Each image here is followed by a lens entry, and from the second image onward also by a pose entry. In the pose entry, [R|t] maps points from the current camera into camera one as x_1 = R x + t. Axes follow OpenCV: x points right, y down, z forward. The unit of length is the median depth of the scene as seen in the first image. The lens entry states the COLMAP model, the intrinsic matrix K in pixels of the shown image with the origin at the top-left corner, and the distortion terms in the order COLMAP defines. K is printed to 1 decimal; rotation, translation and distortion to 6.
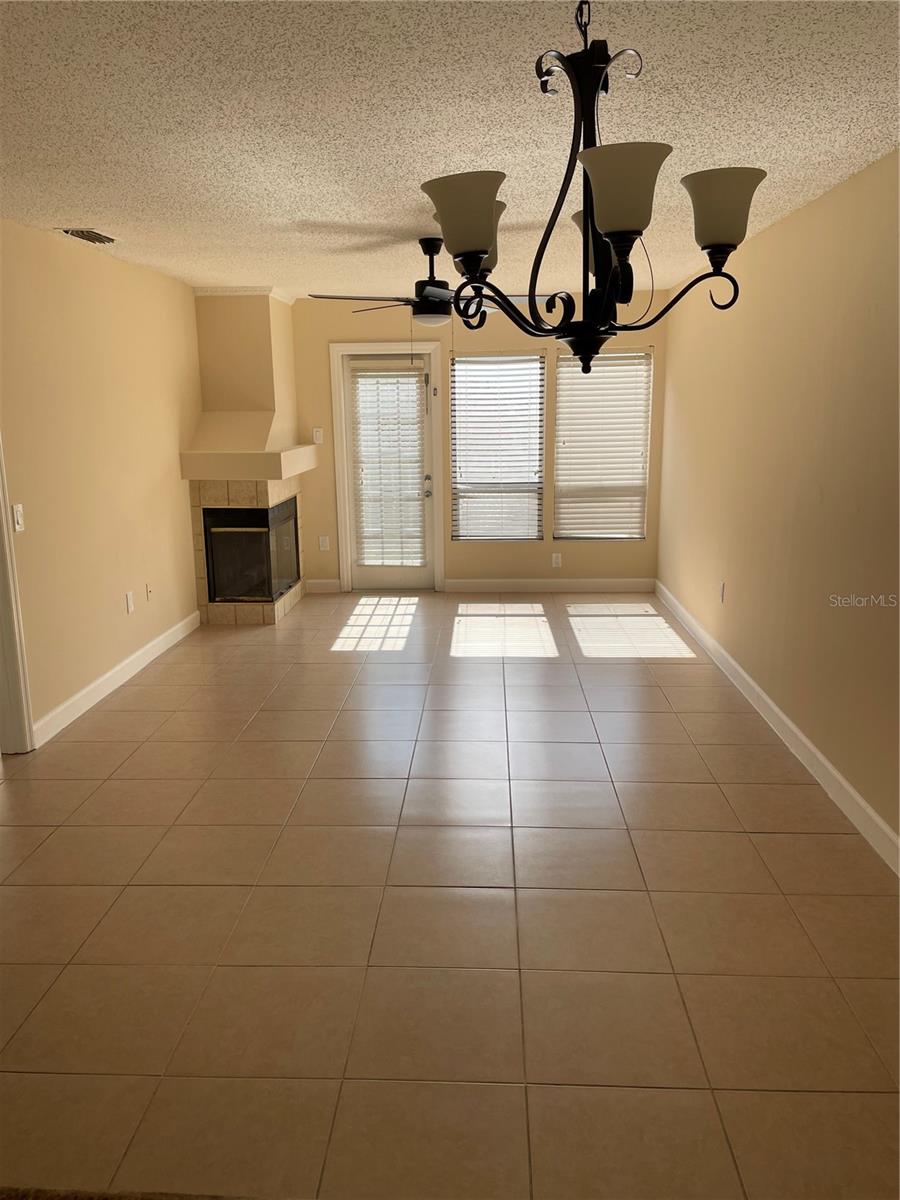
lens RADIAL K [[911.1, 0, 445.4], [0, 911.1, 600.6], [0, 0, 1]] dist [0.087576, -0.112602]
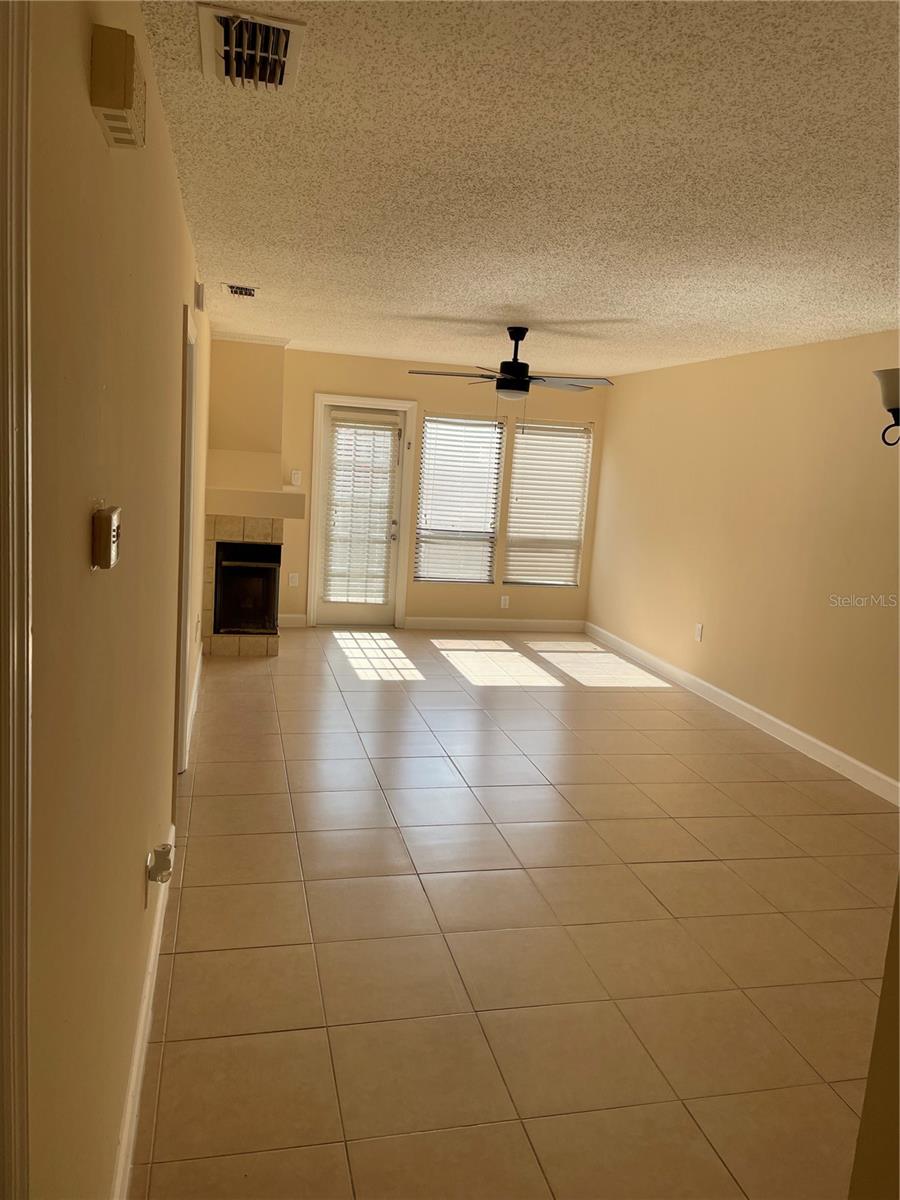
lens RADIAL K [[911.1, 0, 454.3], [0, 911.1, 599.8], [0, 0, 1]] dist [0.087576, -0.112602]
pose [[0.954580, 0.029959, 0.296445, -0.273922], [-0.016065, 0.998660, -0.049194, 0.009002], [-0.297521, 0.042198, 0.953782, -0.051533]]
